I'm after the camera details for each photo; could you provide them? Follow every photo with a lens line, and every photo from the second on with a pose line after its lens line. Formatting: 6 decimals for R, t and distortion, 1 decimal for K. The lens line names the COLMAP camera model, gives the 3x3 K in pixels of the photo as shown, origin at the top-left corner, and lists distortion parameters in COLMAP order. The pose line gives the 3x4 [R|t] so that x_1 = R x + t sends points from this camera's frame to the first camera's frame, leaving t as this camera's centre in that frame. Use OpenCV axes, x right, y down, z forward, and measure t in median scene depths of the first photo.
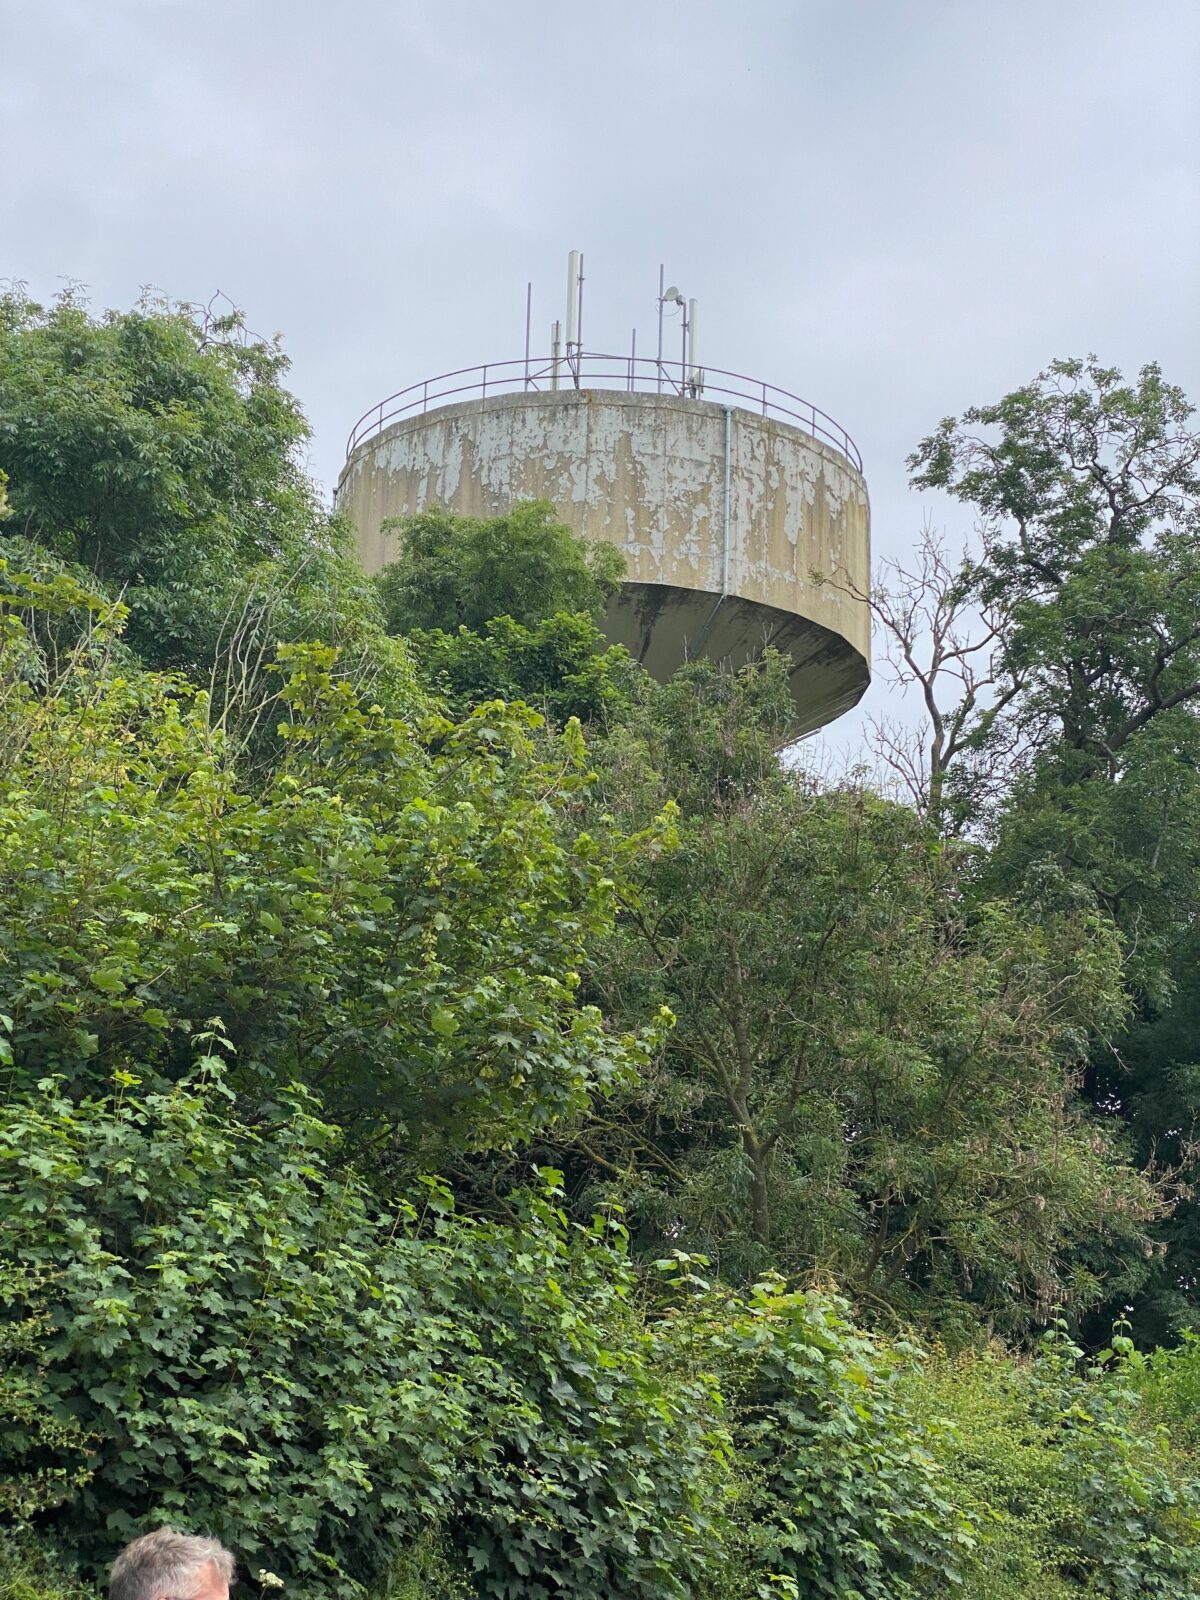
lens RADIAL K [[2351.9, 0, 574.6], [0, 2351.9, 781.2], [0, 0, 1]] dist [0.143697, -0.067363]
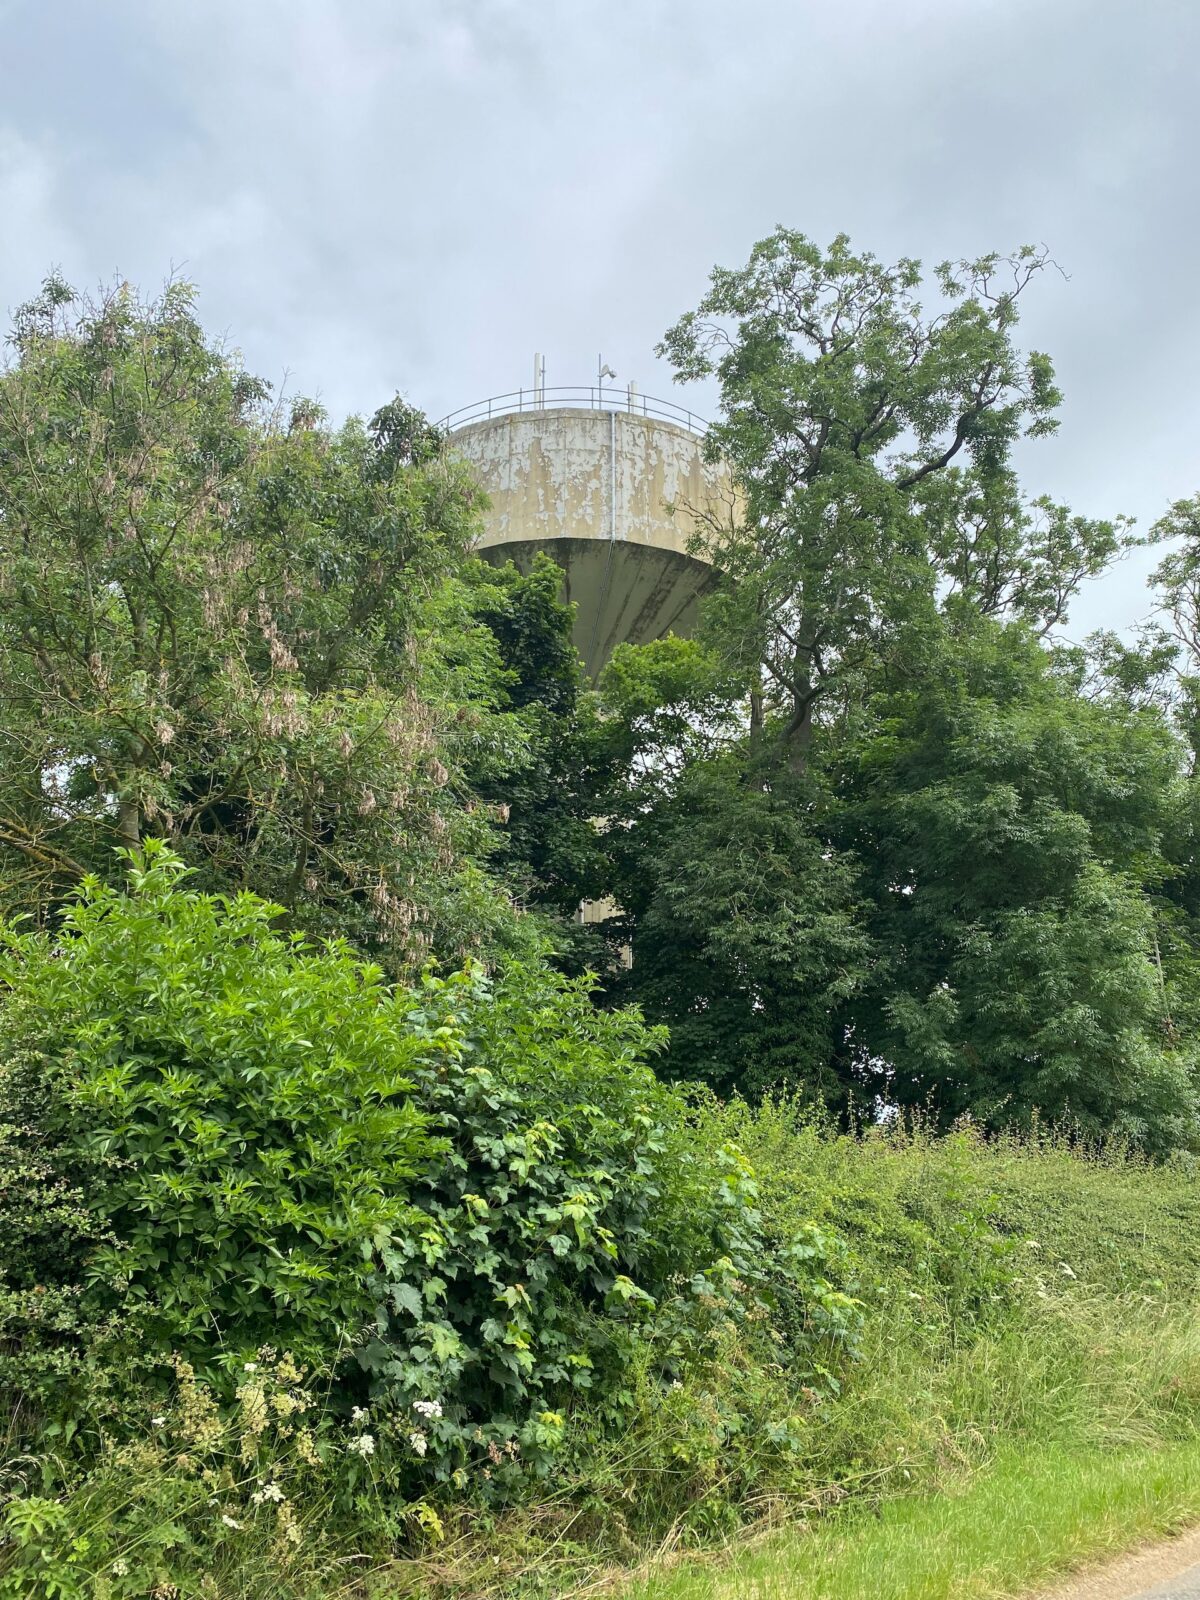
lens RADIAL K [[1193.8, 0, 600.0], [0, 1193.8, 800.0], [0, 0, 1]] dist [0.051990, -0.048316]
pose [[0.971667, -0.108512, -0.209974, 0.208590], [0.098355, 0.993445, -0.058257, 0.123311], [0.214919, 0.035955, 0.975970, 0.376838]]
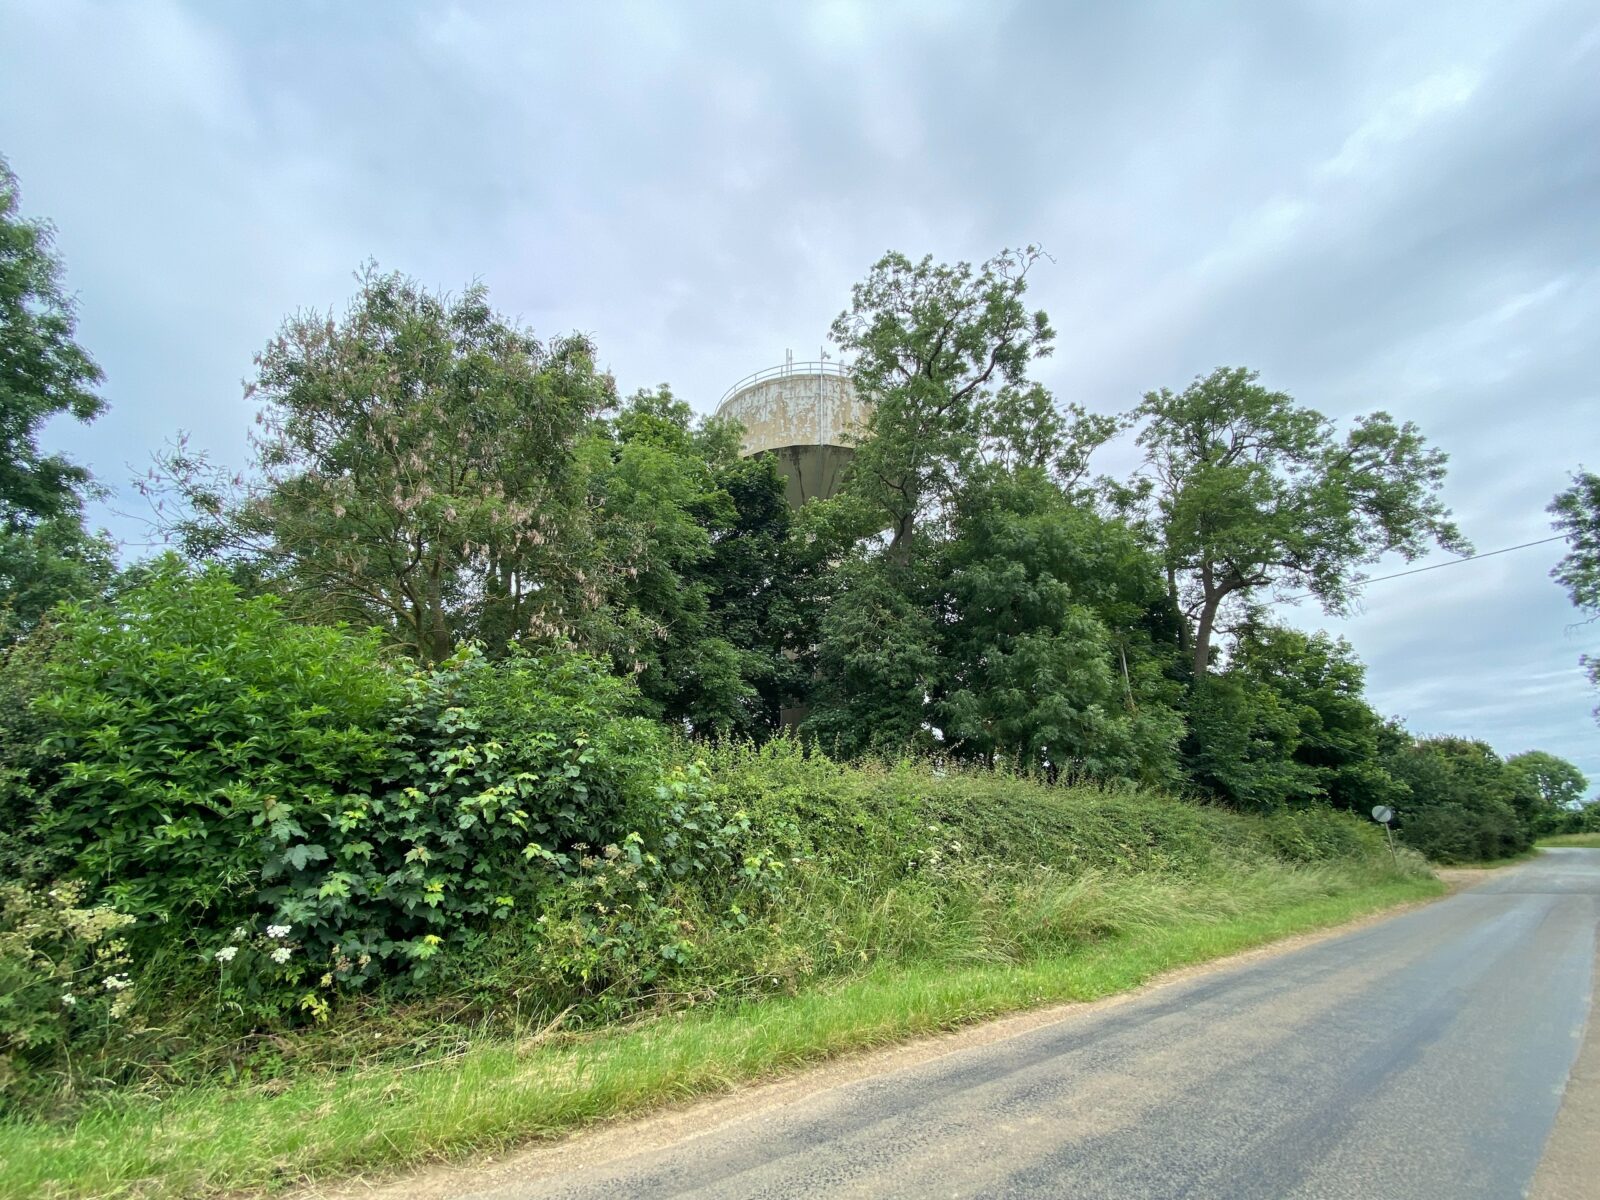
lens RADIAL K [[634.1, 0, 800.0], [0, 634.1, 600.0], [0, 0, 1]] dist [0.029369, -0.024794]
pose [[0.934882, -0.145623, -0.323714, 0.261755], [0.127535, 0.988877, -0.076528, 0.144002], [0.331257, 0.030260, 0.943055, 0.428281]]
